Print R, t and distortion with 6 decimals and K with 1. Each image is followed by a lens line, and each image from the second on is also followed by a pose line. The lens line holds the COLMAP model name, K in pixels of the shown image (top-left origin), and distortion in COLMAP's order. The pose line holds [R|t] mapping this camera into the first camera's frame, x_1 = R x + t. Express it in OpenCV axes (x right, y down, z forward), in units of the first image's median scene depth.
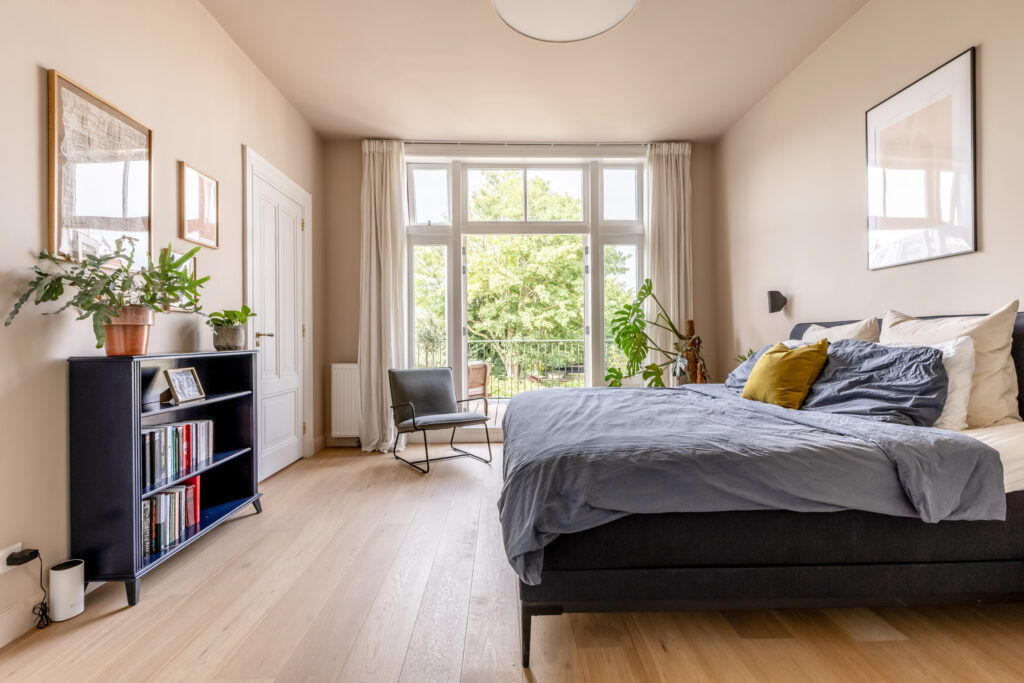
lens RADIAL K [[464.3, 0, 529.8], [0, 464.3, 339.6], [0, 0, 1]] dist [-0.000878, -0.000296]
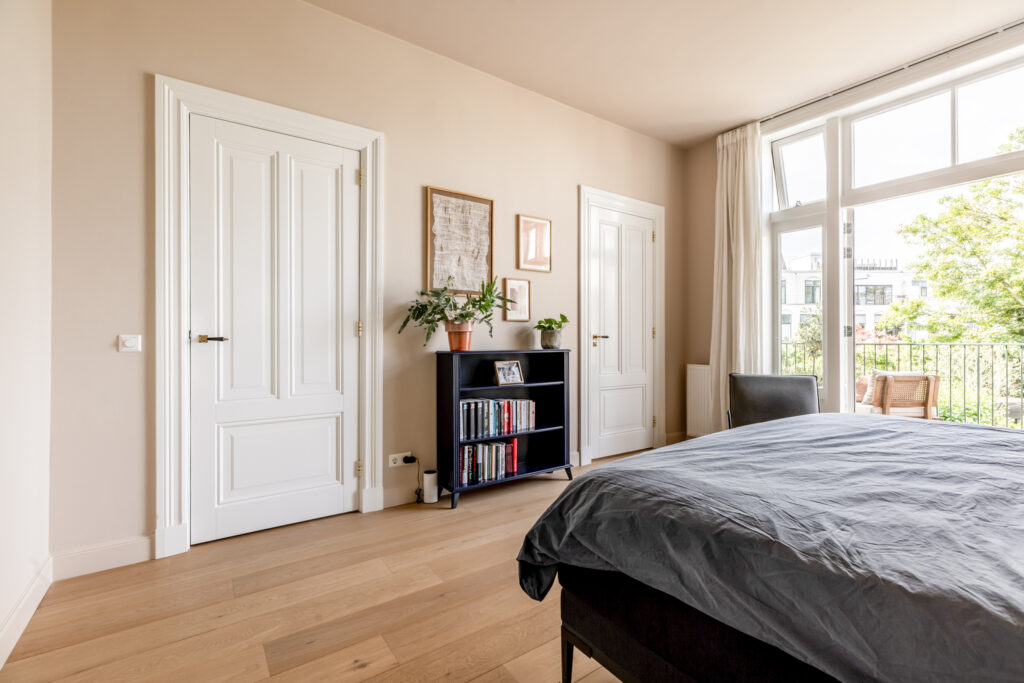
lens RADIAL K [[464.3, 0, 529.8], [0, 464.3, 339.6], [0, 0, 1]] dist [-0.000878, -0.000296]
pose [[0.546577, 0.004591, -0.837396, 0.442367], [-0.004605, 0.999986, 0.002477, -0.007096], [0.837396, 0.002502, 0.546591, 0.253084]]
